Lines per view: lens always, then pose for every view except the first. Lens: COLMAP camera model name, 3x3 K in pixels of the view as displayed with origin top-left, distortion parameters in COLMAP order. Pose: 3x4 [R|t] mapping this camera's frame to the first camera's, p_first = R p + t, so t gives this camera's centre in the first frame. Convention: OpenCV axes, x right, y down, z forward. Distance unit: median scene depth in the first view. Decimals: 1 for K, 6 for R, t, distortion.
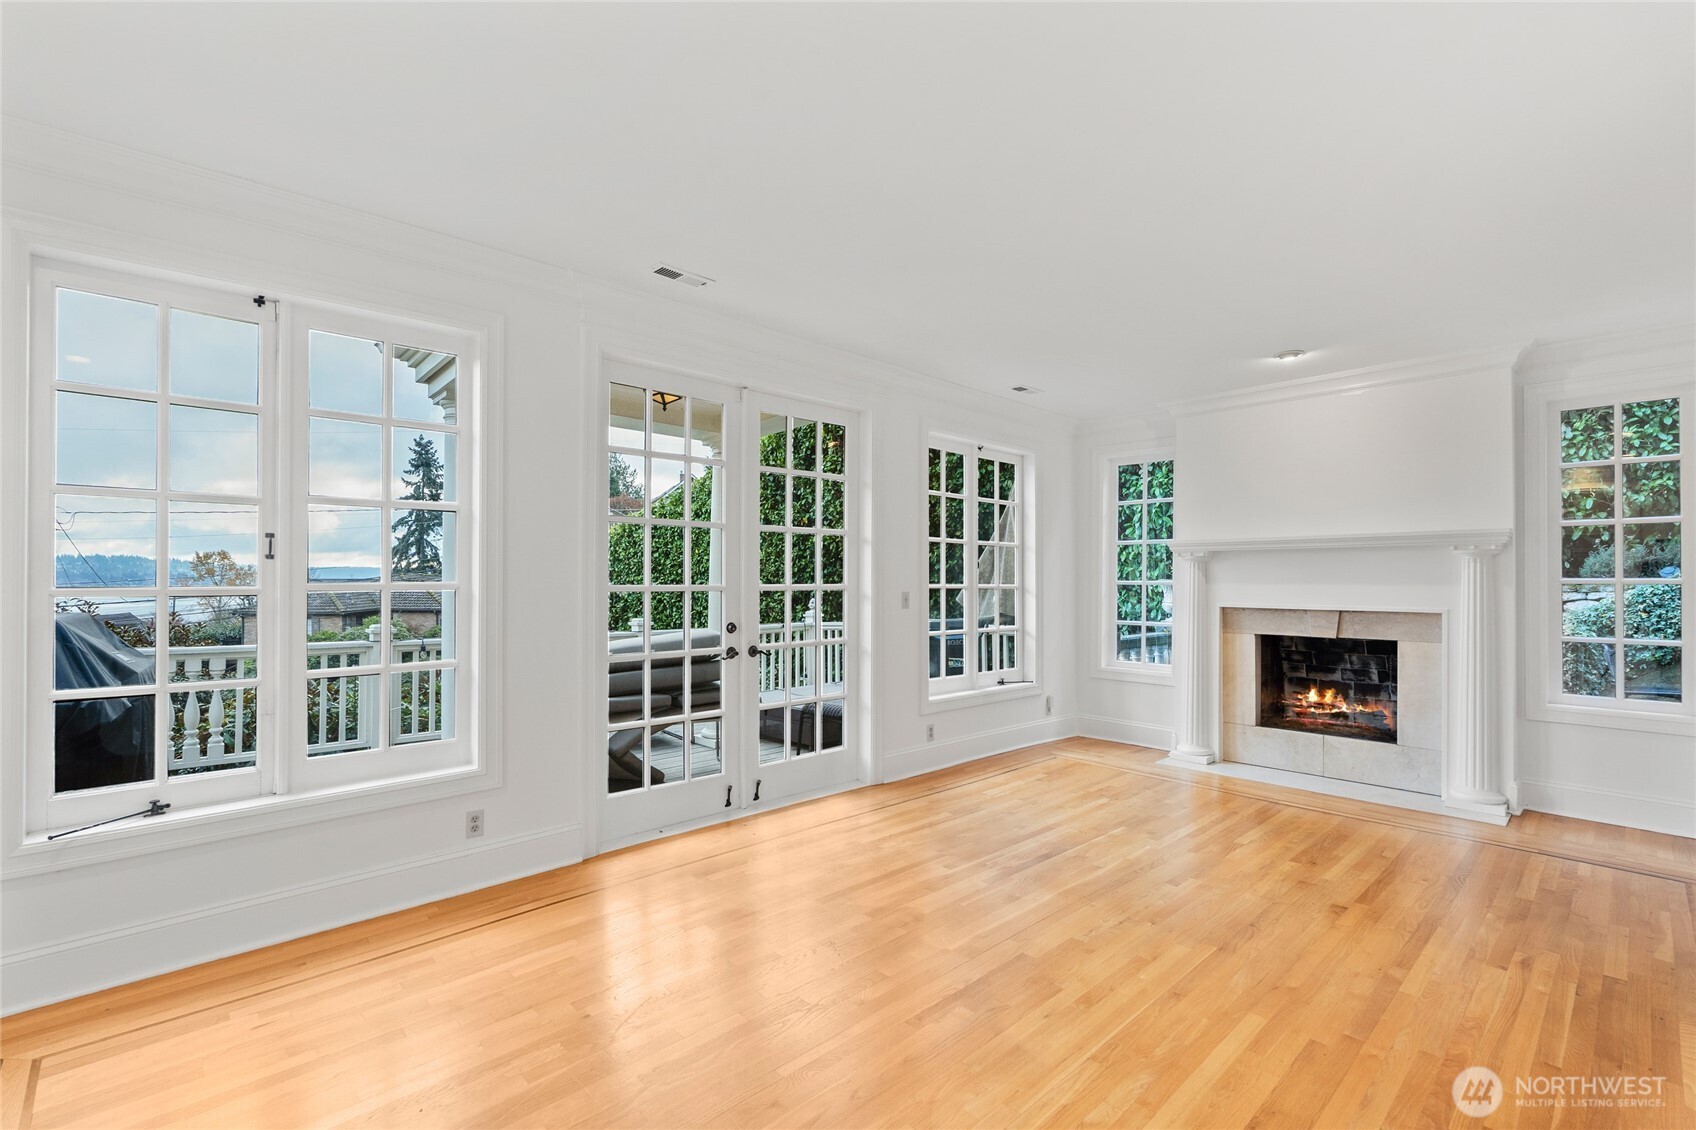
lens RADIAL K [[758.7, 0, 863.7], [0, 758.7, 579.6], [0, 0, 1]] dist [-0.004303, -0.001195]
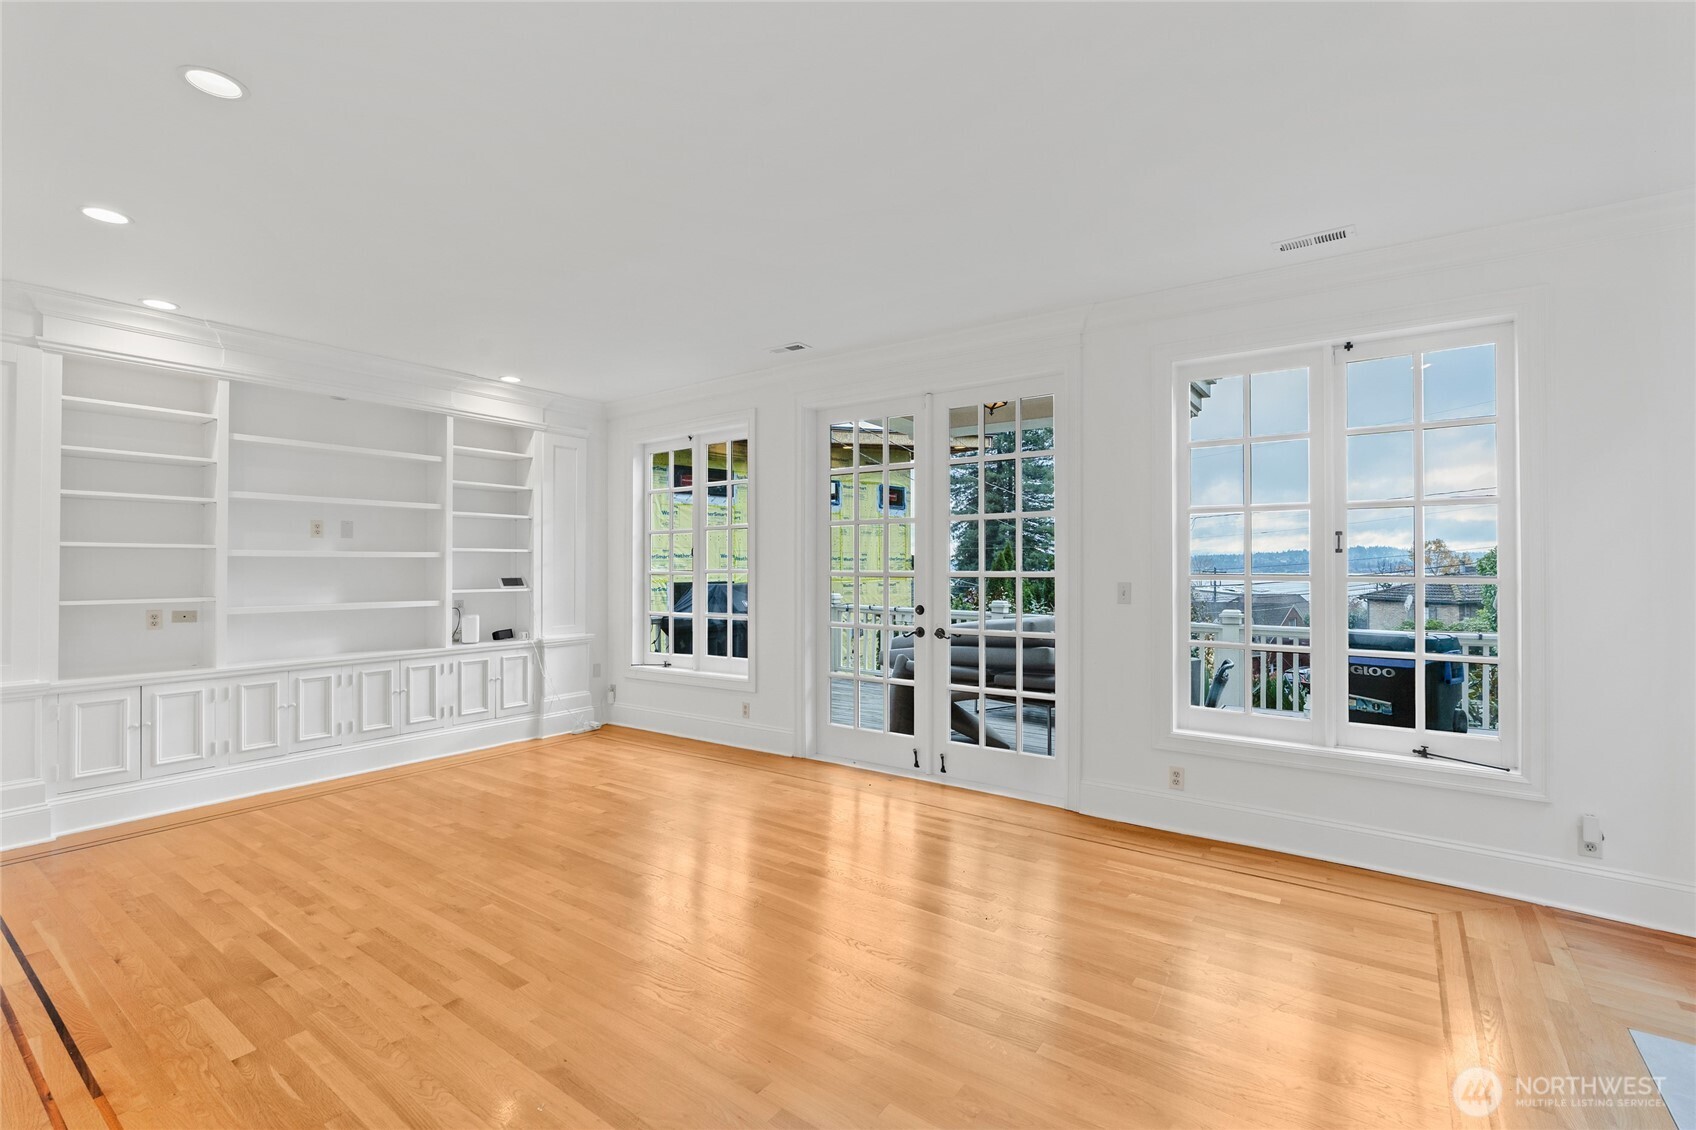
lens RADIAL K [[758.7, 0, 853.6], [0, 758.7, 562.2], [0, 0, 1]] dist [-0.004303, -0.001195]
pose [[0.164312, -0.011520, -0.986341, 0.857879], [0.004944, 0.999929, -0.010855, 0.004077], [0.986396, -0.003093, 0.164357, 0.667009]]
